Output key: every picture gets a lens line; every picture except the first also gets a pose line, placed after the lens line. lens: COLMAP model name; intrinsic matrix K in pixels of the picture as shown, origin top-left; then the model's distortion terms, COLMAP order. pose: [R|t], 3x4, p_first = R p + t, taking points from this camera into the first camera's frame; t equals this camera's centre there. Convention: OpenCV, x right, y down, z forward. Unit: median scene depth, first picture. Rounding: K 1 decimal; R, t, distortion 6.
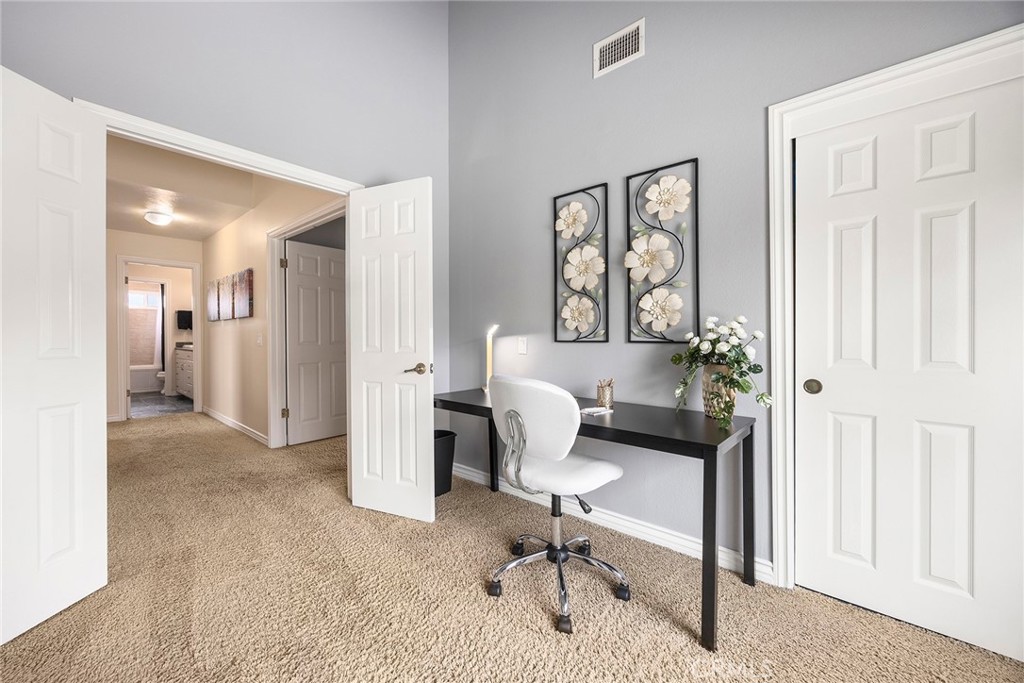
lens RADIAL K [[393.8, 0, 510.6], [0, 393.8, 339.1], [0, 0, 1]] dist [-0.000947, -0.000092]
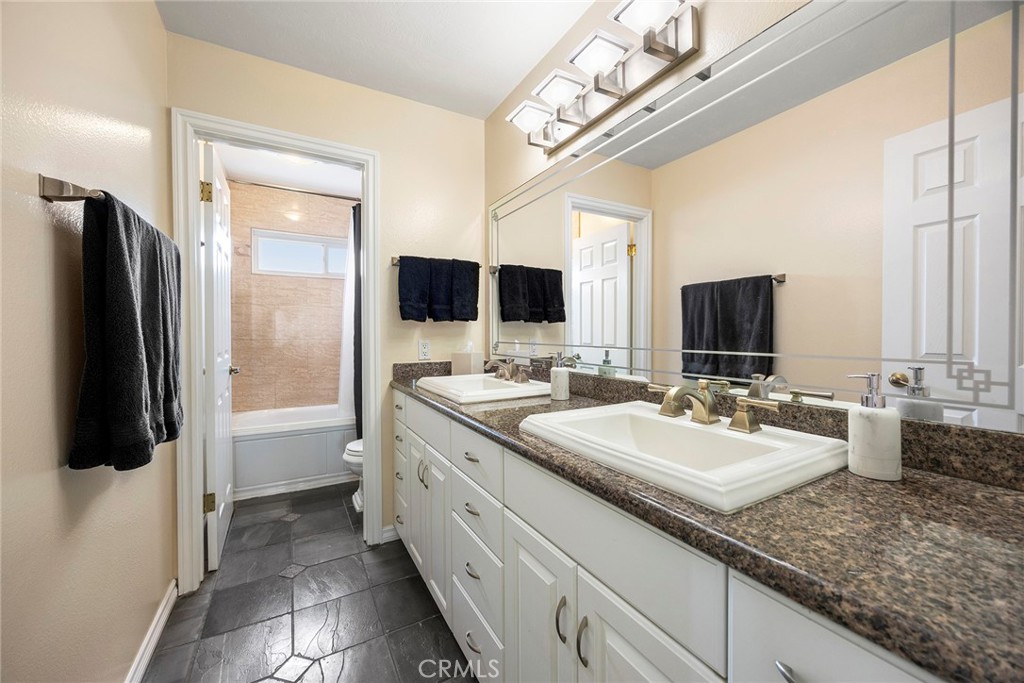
lens RADIAL K [[393.8, 0, 511.8], [0, 393.8, 337.9], [0, 0, 1]] dist [-0.000947, -0.000092]
pose [[0.944503, 0.005163, -0.328461, -0.638599], [-0.004294, 0.999985, 0.003370, -0.011869], [0.328474, -0.001773, 0.944511, 0.715180]]
